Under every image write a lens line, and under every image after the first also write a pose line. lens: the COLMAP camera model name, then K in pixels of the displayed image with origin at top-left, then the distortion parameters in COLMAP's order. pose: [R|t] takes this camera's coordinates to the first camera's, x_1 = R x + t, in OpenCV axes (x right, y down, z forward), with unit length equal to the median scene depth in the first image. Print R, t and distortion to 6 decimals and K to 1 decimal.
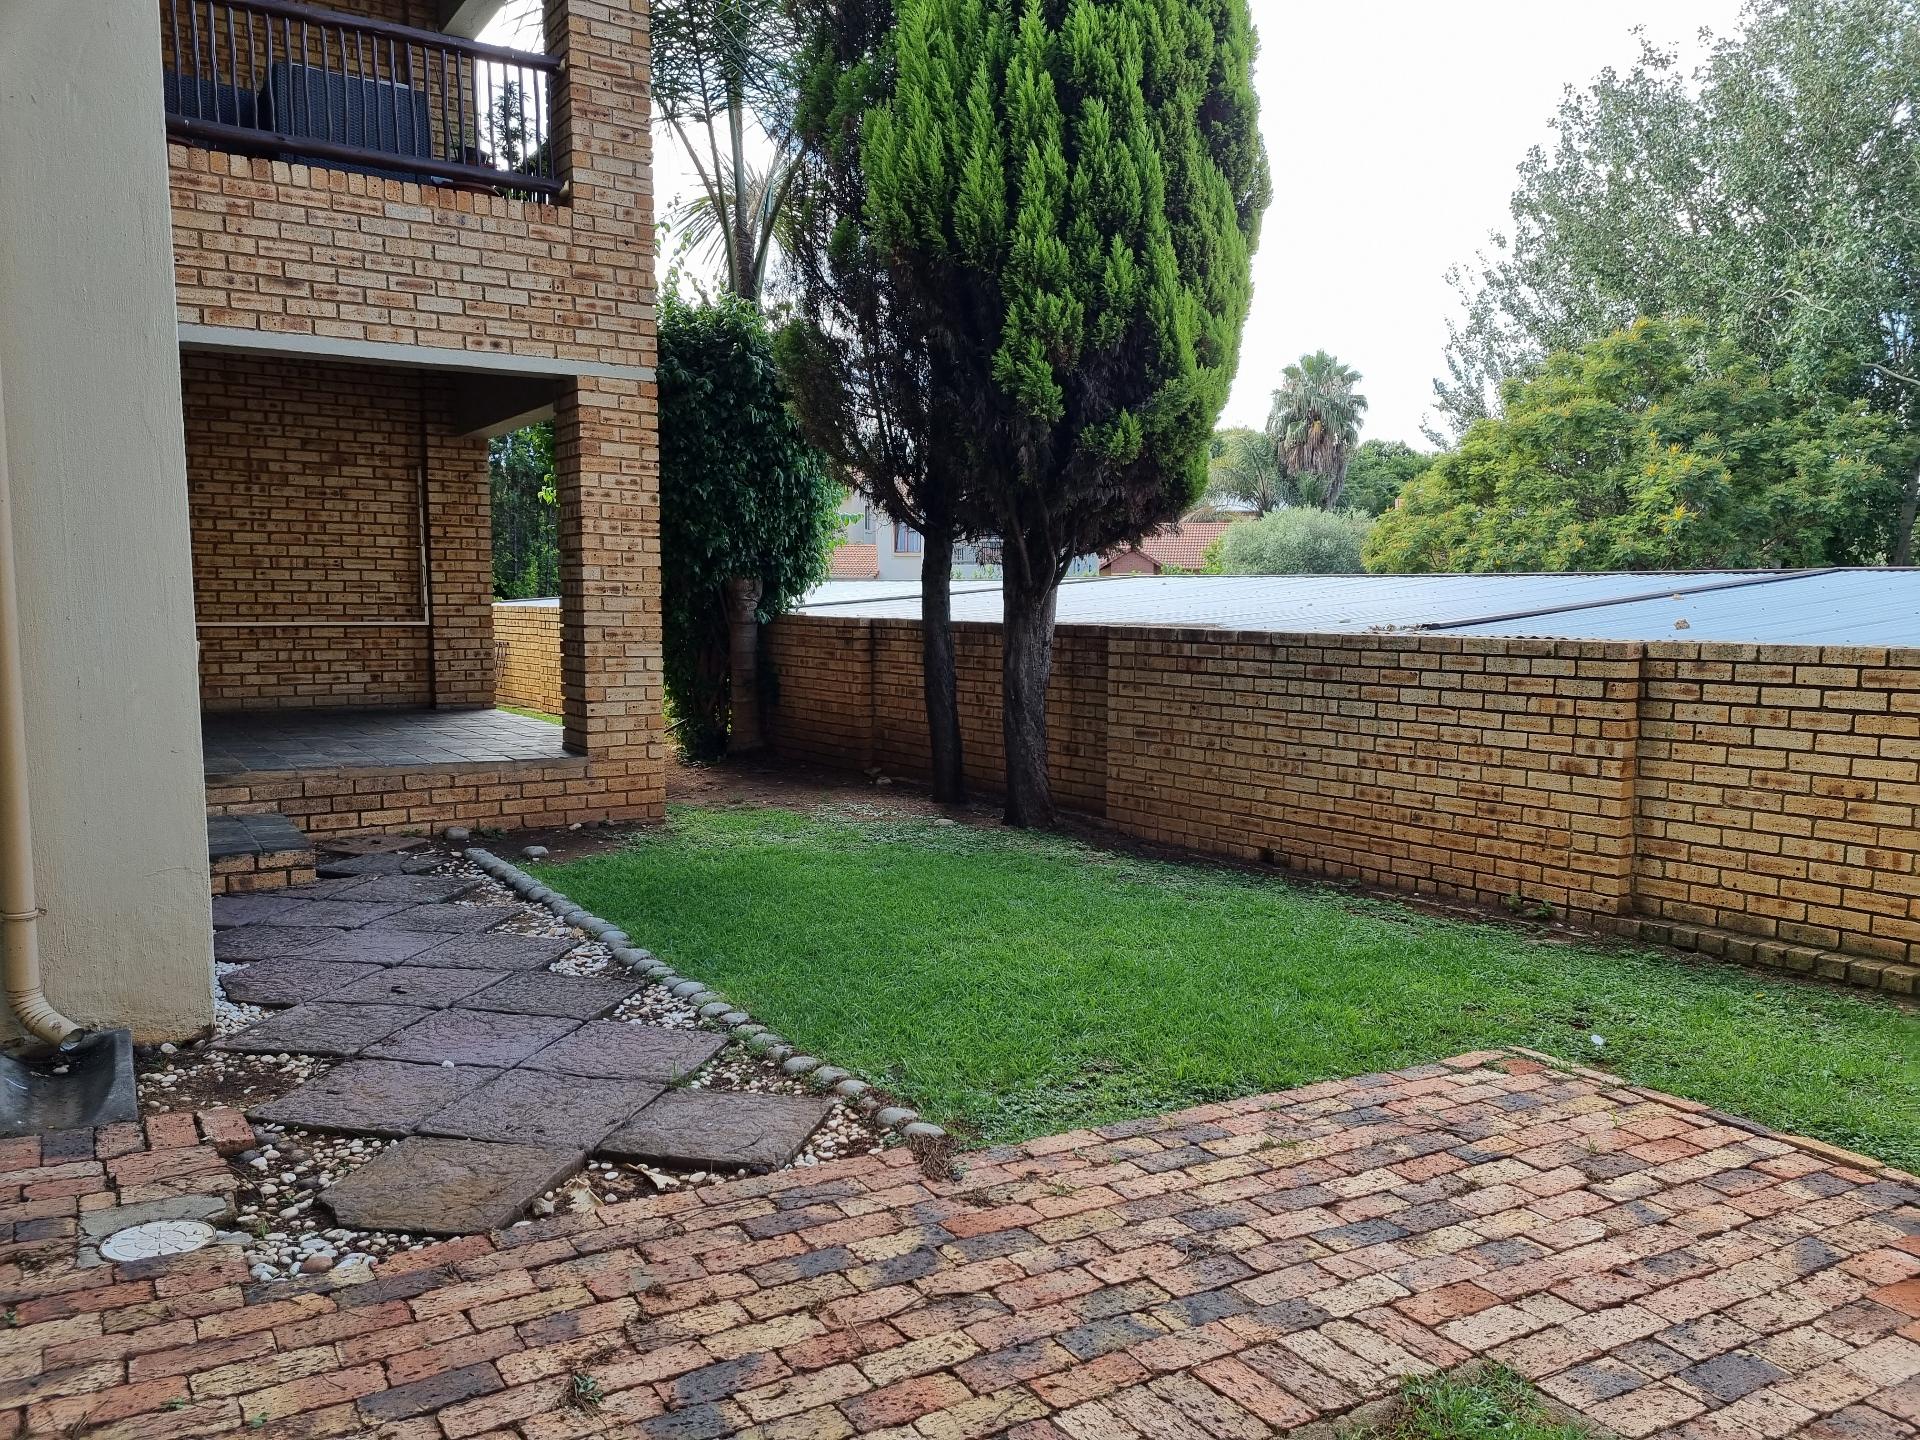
lens RADIAL K [[1436.7, 0, 969.7], [0, 1436.7, 723.2], [0, 0, 1]] dist [0.081376, -0.069790]
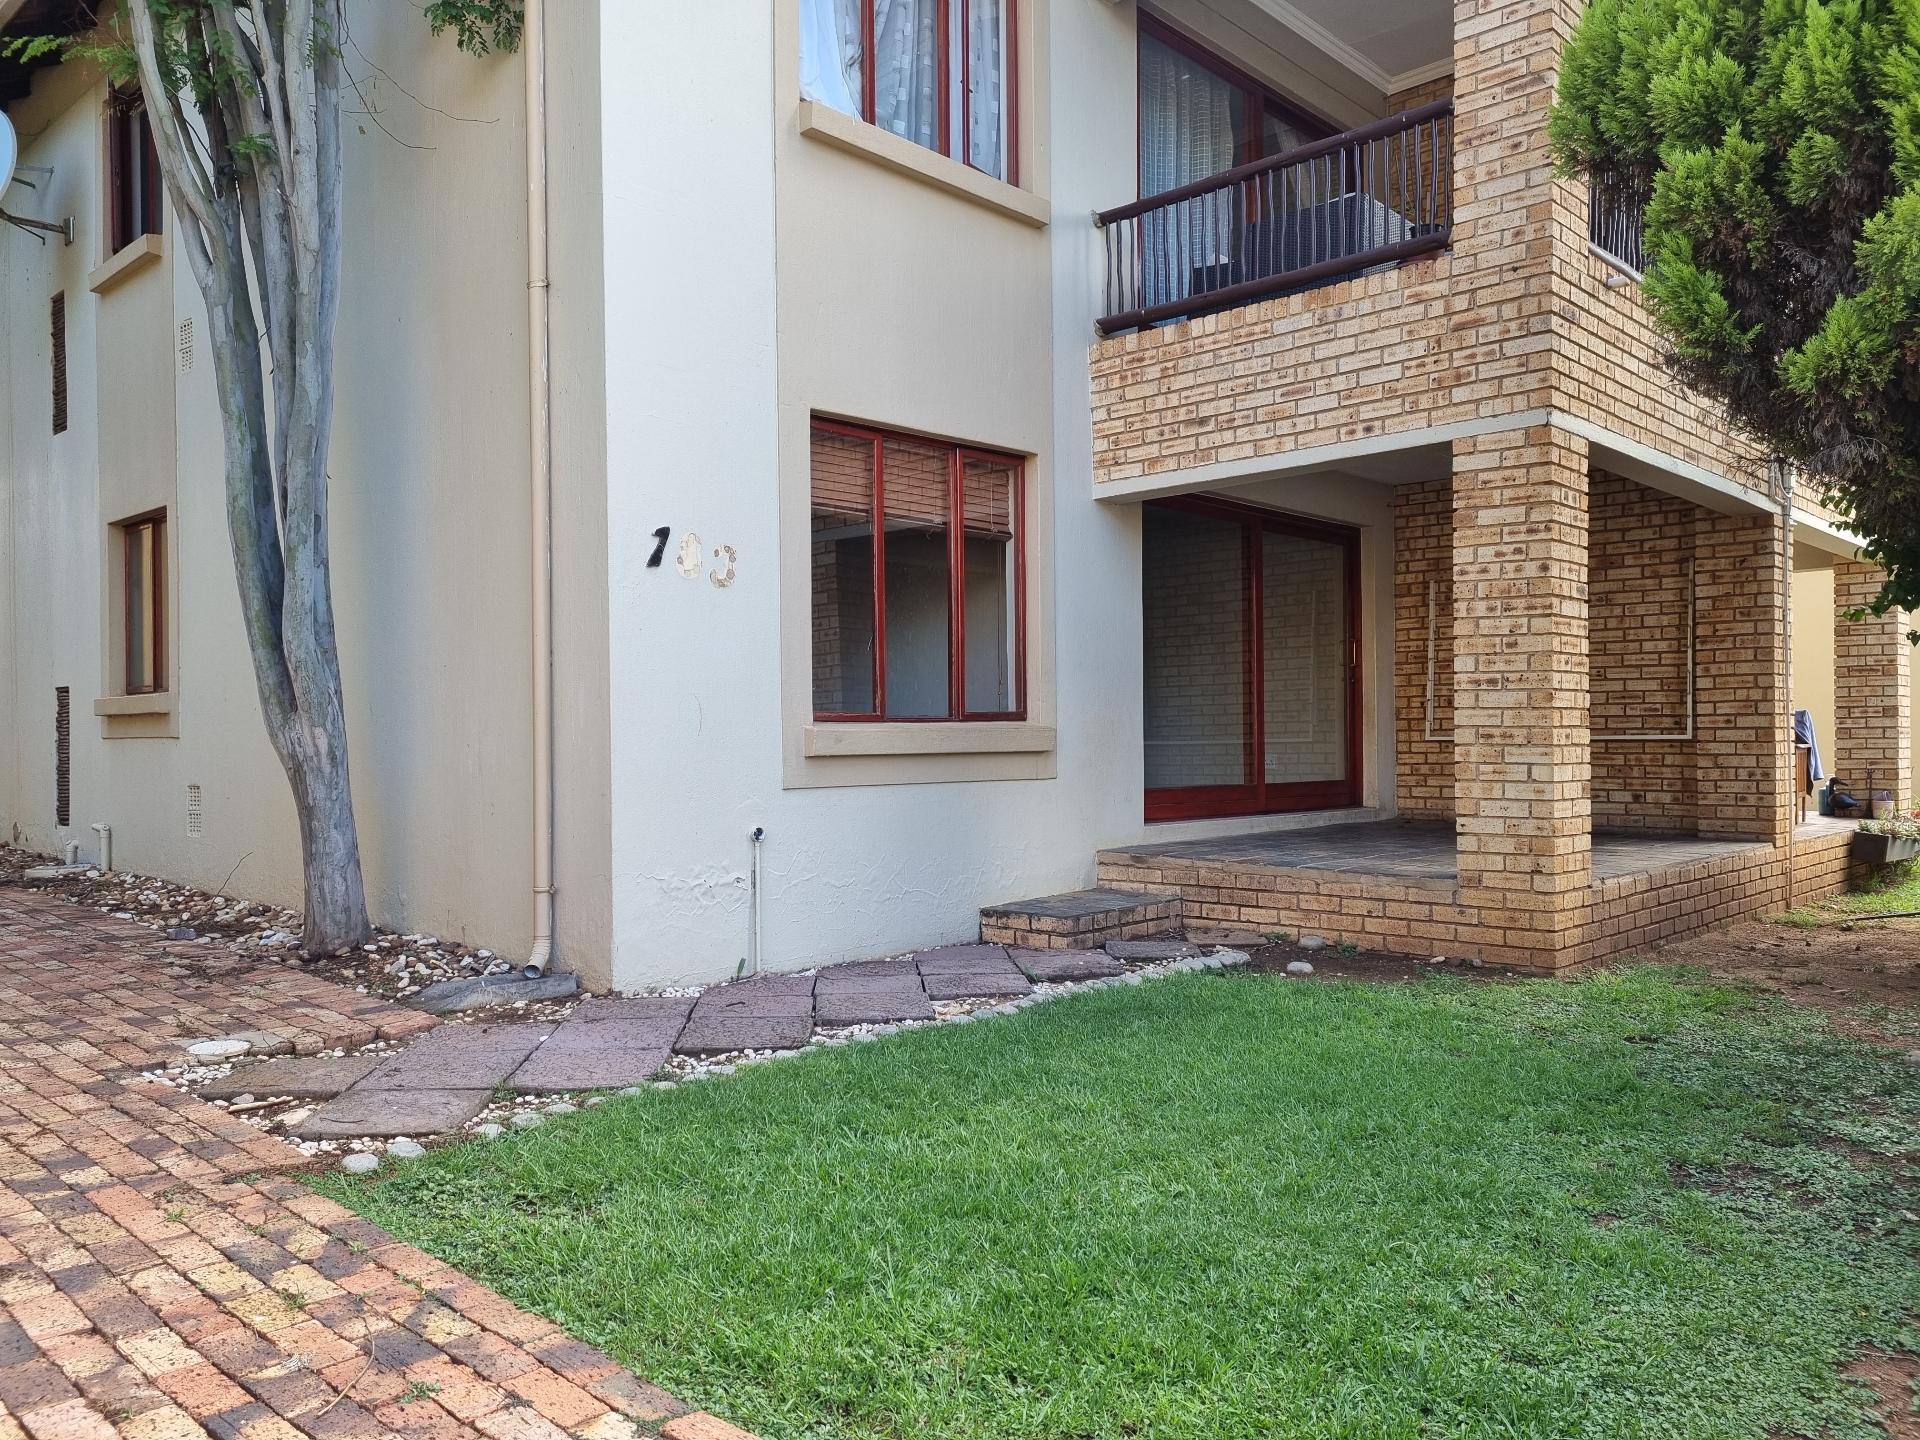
lens RADIAL K [[1430.7, 0, 959.2], [0, 1430.7, 734.8], [0, 0, 1]] dist [0.072863, -0.052377]
pose [[0.247157, -0.010794, -0.968915, 0.491493], [-0.078928, 0.996391, -0.031234, -0.012132], [0.965756, 0.084194, 0.245413, 0.508719]]
